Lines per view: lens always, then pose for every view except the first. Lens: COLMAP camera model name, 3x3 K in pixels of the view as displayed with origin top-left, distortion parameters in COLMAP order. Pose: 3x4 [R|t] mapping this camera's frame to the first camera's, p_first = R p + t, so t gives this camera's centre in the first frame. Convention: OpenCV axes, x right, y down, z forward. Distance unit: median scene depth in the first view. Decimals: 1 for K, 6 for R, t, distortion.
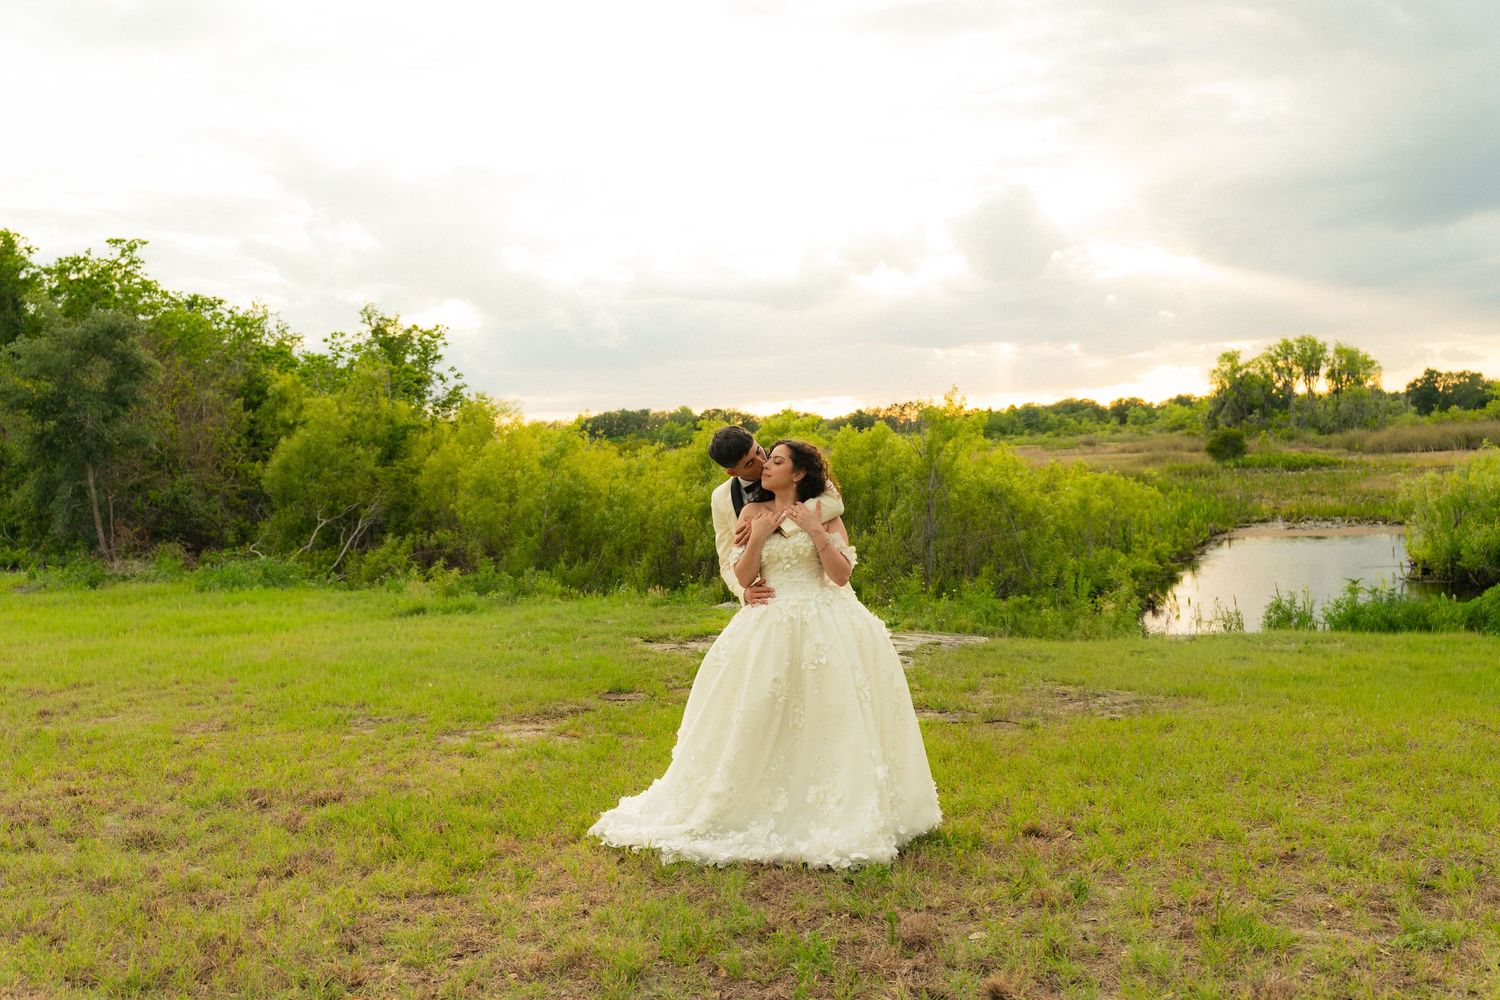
lens RADIAL K [[1406.9, 0, 750.0], [0, 1406.9, 500.0], [0, 0, 1]] dist [0.000614, 0.008737]
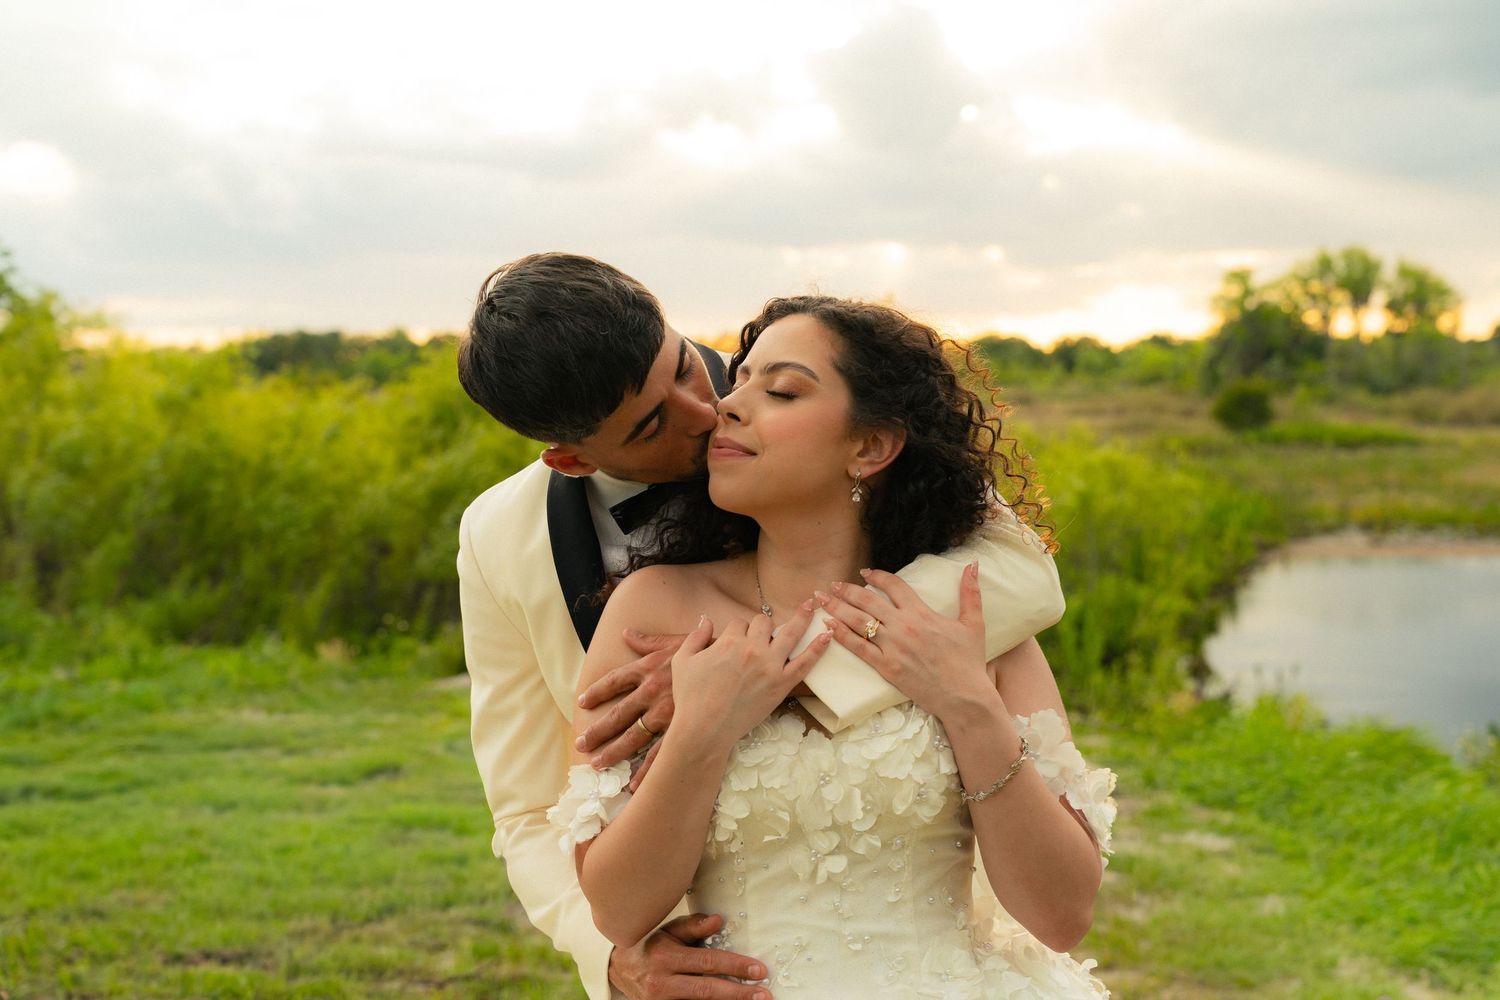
lens RADIAL K [[2145.9, 0, 750.0], [0, 2145.9, 500.0], [0, 0, 1]] dist [0.057041, 0.021597]
pose [[0.992964, 0.020211, 0.116677, -0.004781], [-0.021376, 0.999733, 0.008739, -0.002276], [-0.116469, -0.011171, 0.993131, 0.120801]]
